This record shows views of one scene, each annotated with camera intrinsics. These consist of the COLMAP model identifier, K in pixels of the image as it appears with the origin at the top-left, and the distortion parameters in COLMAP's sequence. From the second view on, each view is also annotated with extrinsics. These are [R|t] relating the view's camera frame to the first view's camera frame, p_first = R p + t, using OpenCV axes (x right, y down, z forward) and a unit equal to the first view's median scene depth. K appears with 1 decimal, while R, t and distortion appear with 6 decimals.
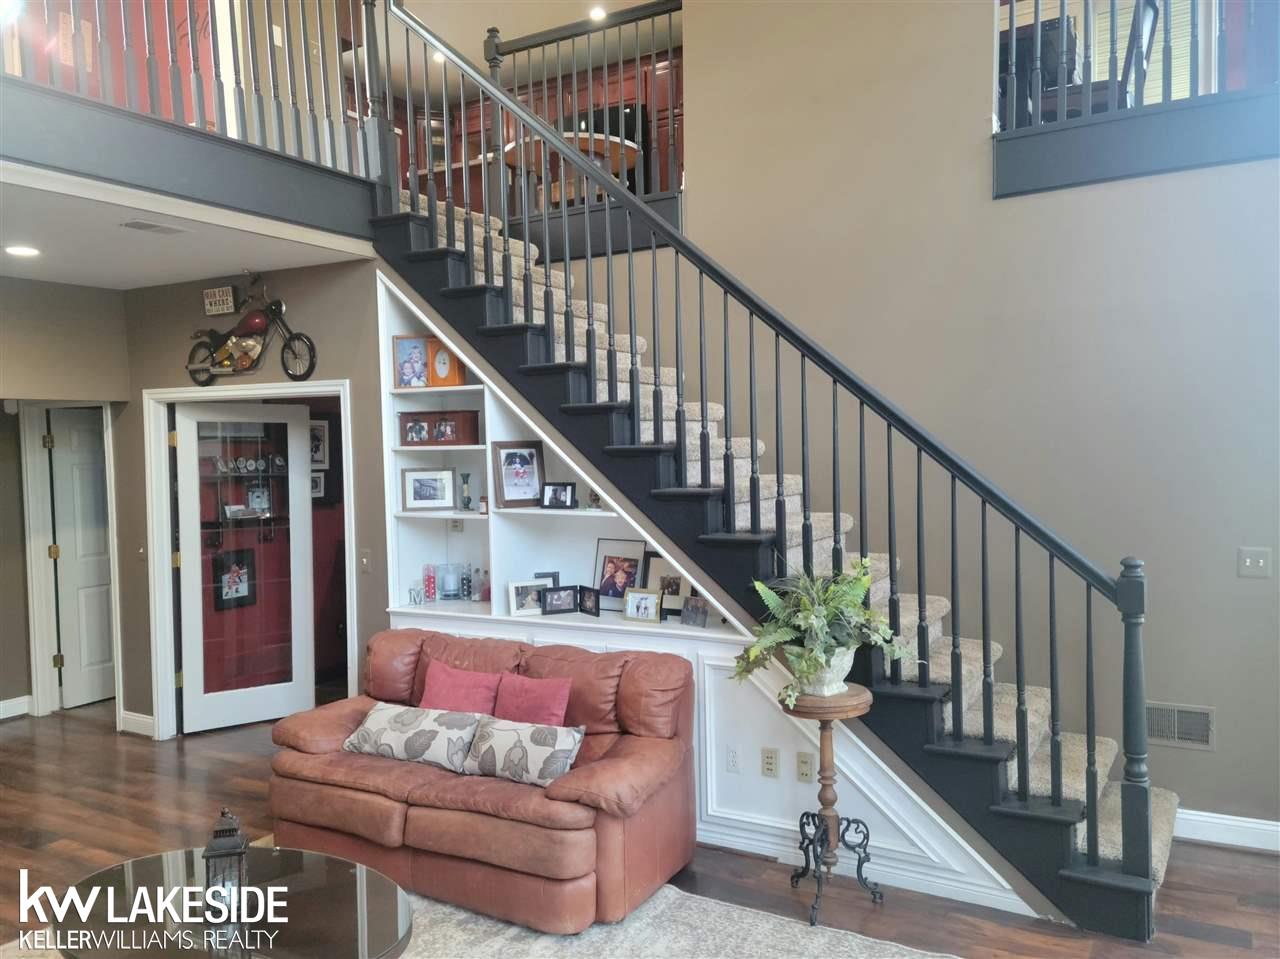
lens RADIAL K [[1014.0, 0, 636.8], [0, 1014.0, 471.8], [0, 0, 1]] dist [0.121678, -0.120029]
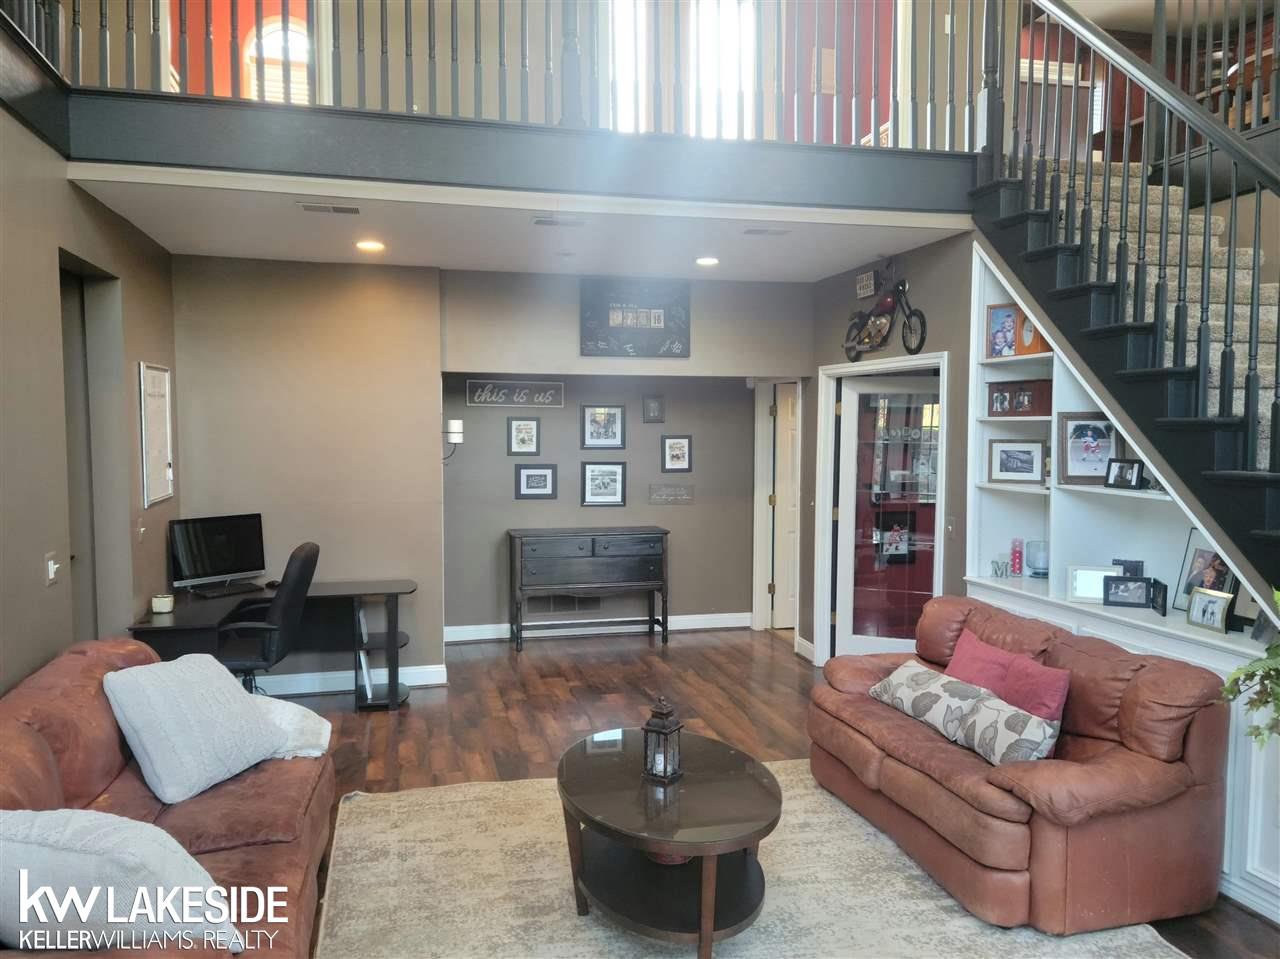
lens RADIAL K [[1019.1, 0, 641.9], [0, 1019.1, 460.6], [0, 0, 1]] dist [0.067961, -0.003853]
pose [[0.698691, 0.045432, -0.713979, 0.266440], [-0.035205, 0.998956, 0.029114, 0.000559], [0.714556, 0.004794, 0.699561, 0.063364]]
